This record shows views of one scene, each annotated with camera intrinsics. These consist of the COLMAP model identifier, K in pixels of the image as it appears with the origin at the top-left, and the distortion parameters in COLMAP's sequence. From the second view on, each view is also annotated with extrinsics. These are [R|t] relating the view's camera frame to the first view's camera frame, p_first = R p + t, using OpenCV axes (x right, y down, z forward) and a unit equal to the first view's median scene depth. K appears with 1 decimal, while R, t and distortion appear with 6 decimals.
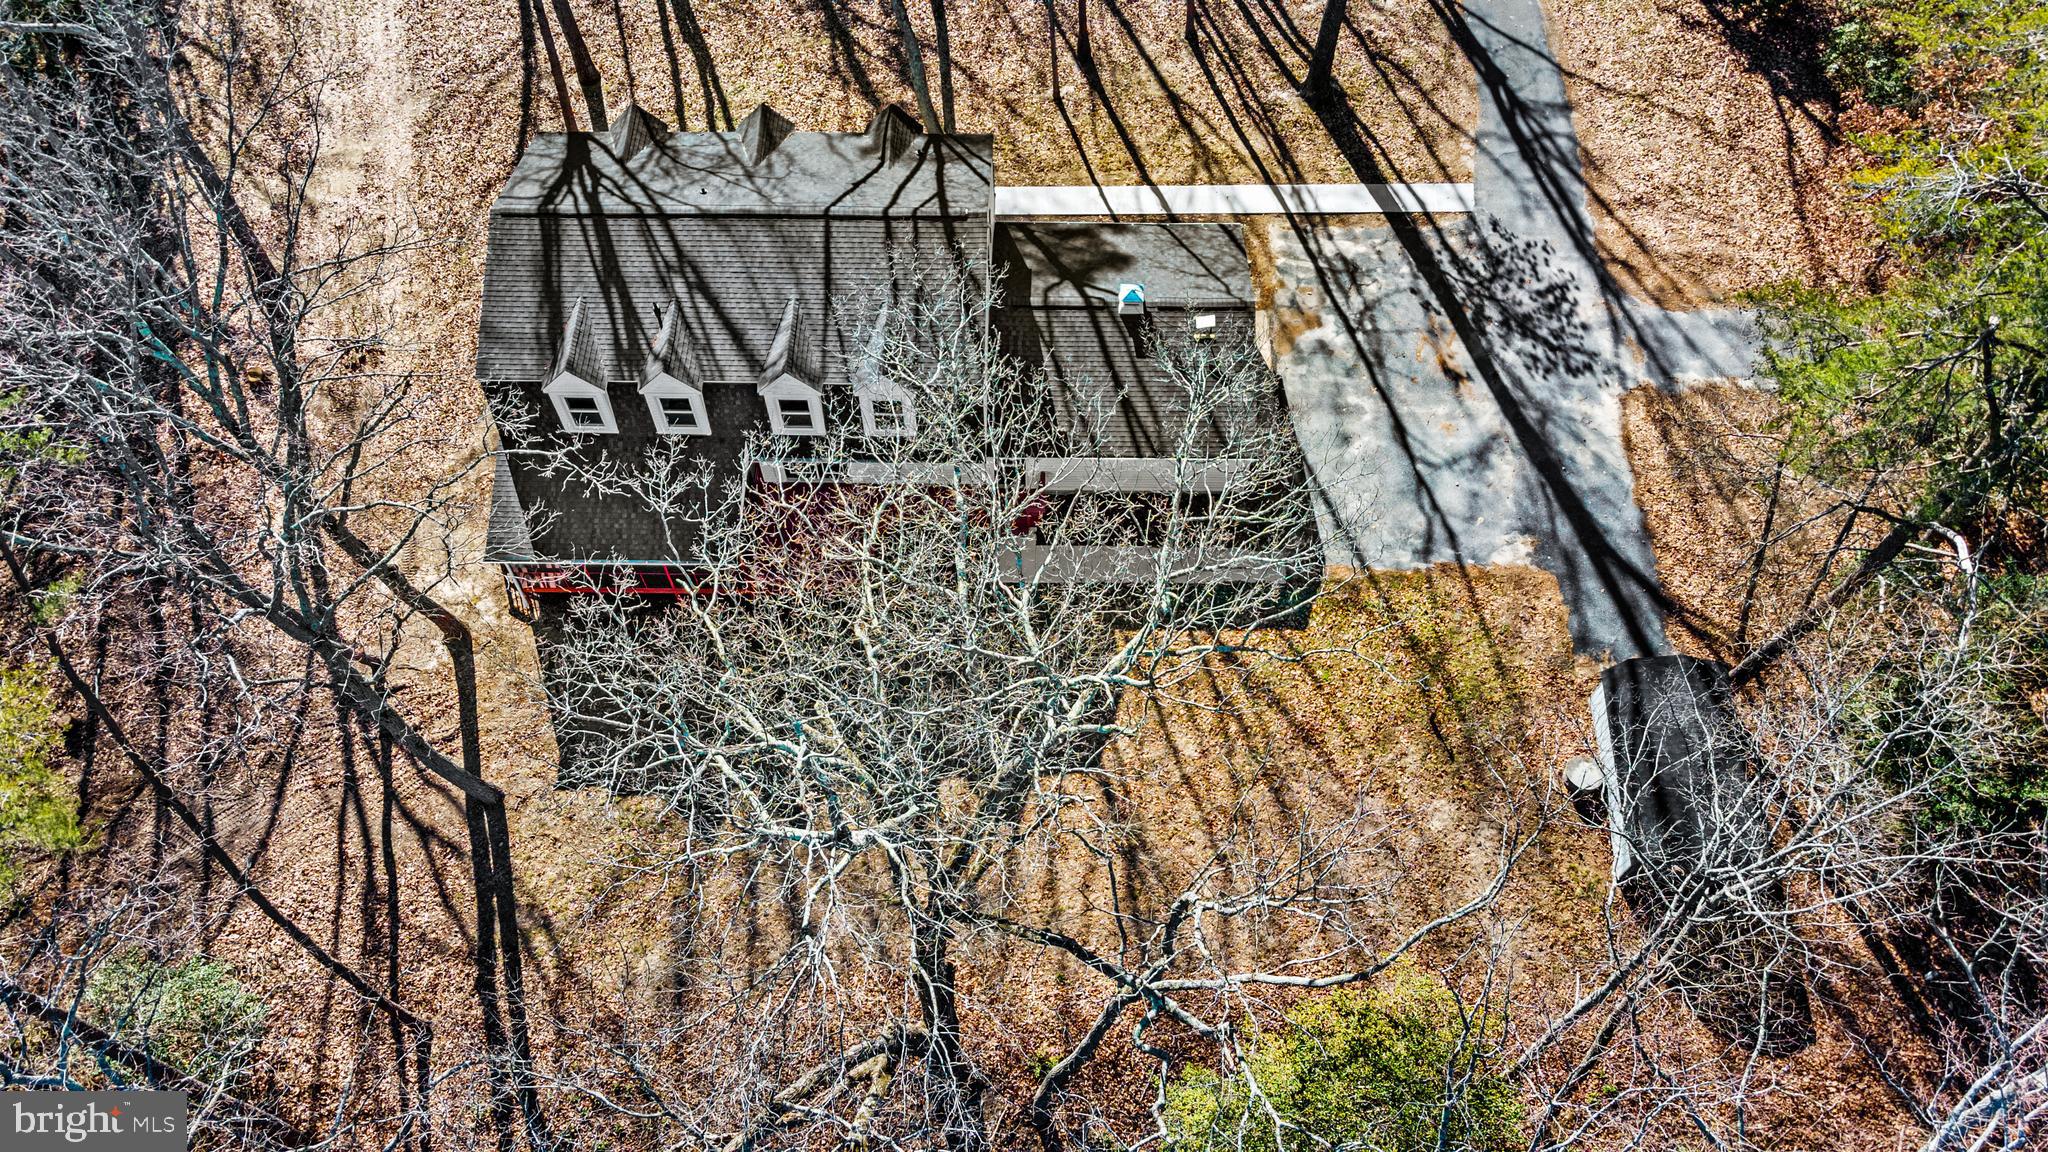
lens RADIAL K [[1471.6, 0, 1022.2], [0, 1471.6, 574.3], [0, 0, 1]] dist [0.023787, 0.017592]
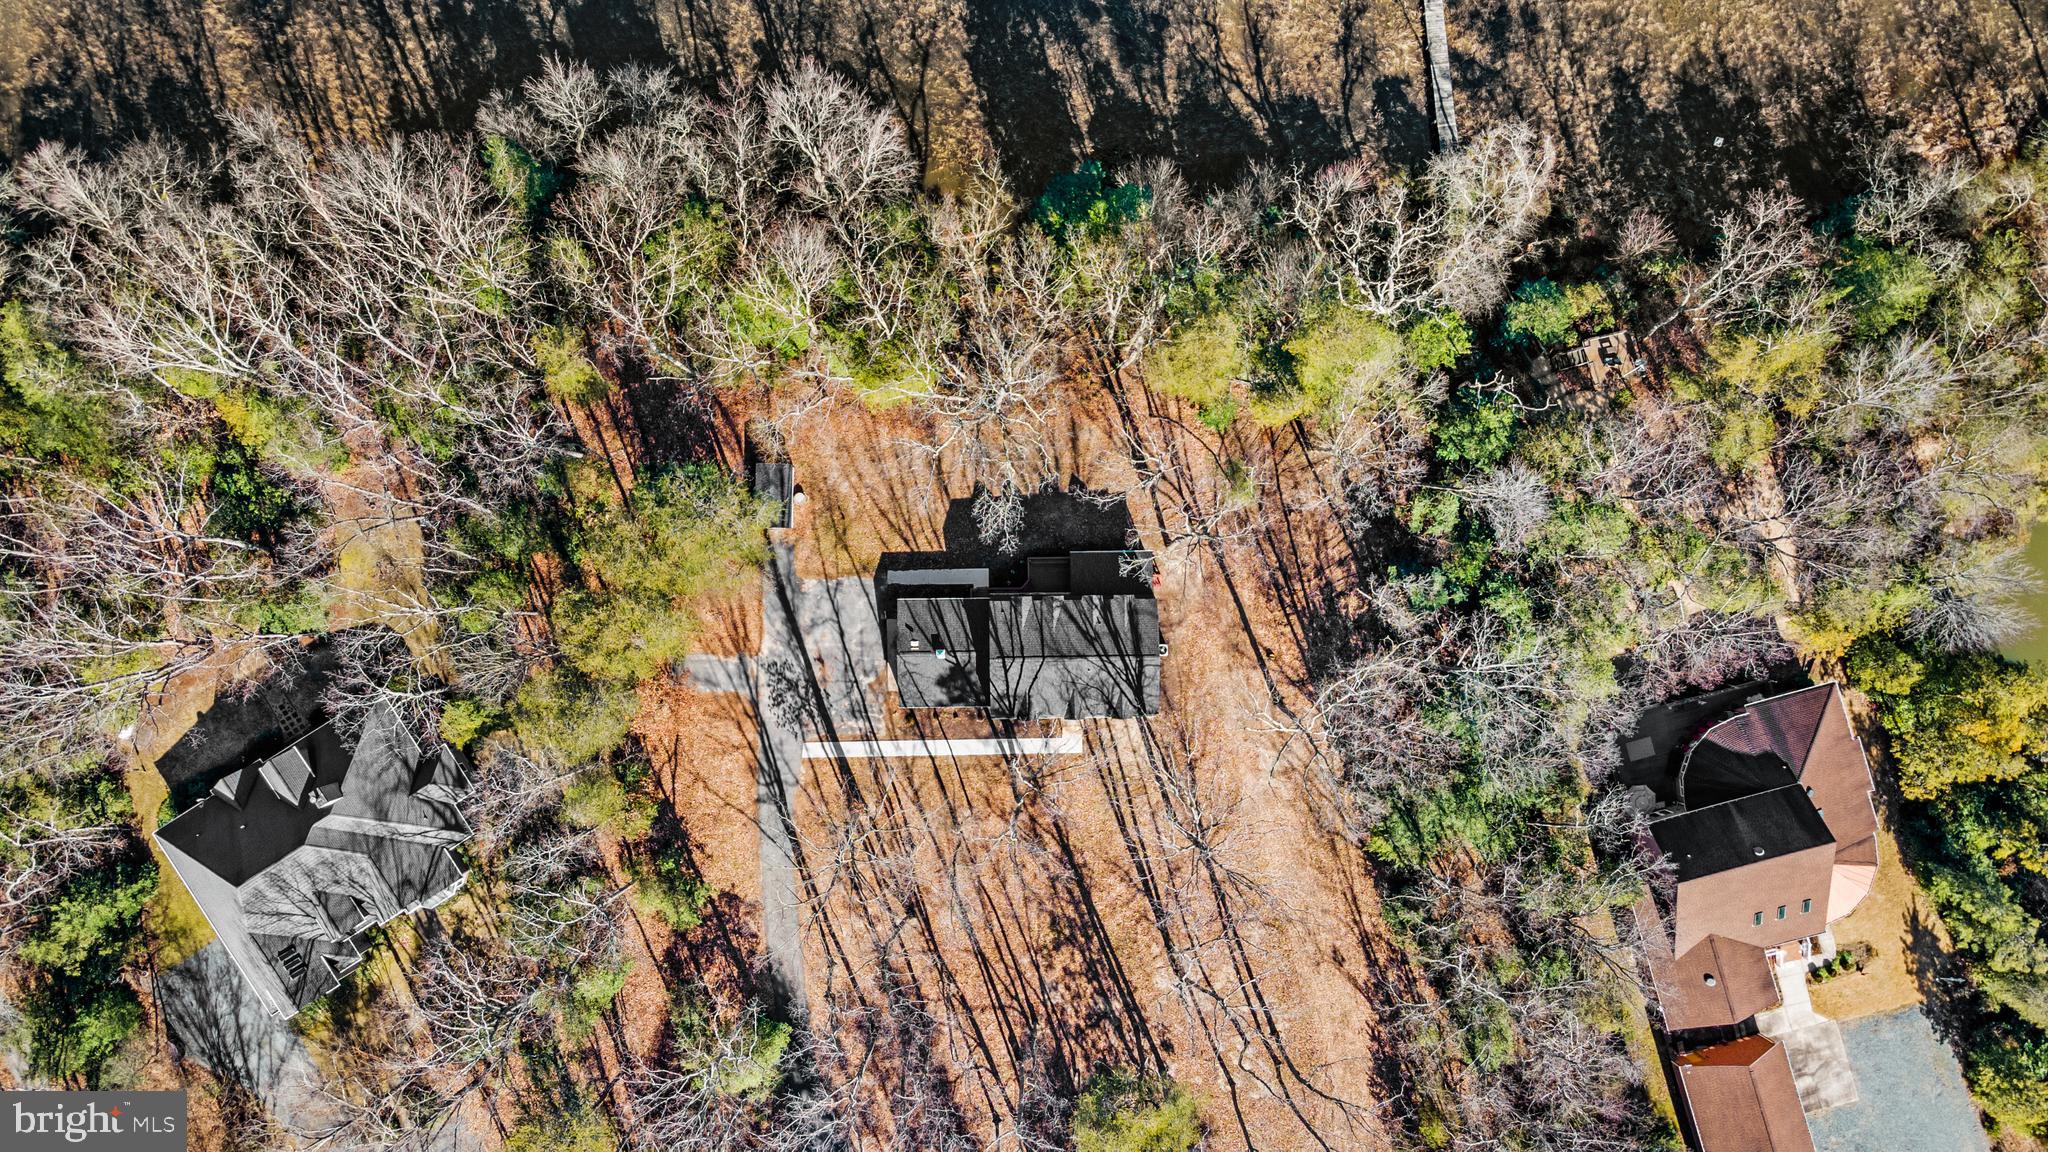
lens RADIAL K [[1471.6, 0, 1023.7], [0, 1471.6, 575.2], [0, 0, 1]] dist [0.023787, 0.017592]
pose [[-0.999445, 0.033117, 0.003610, -0.093077], [-0.026802, -0.863740, 0.503225, -1.340852], [0.019783, 0.502849, 0.864148, -1.372665]]
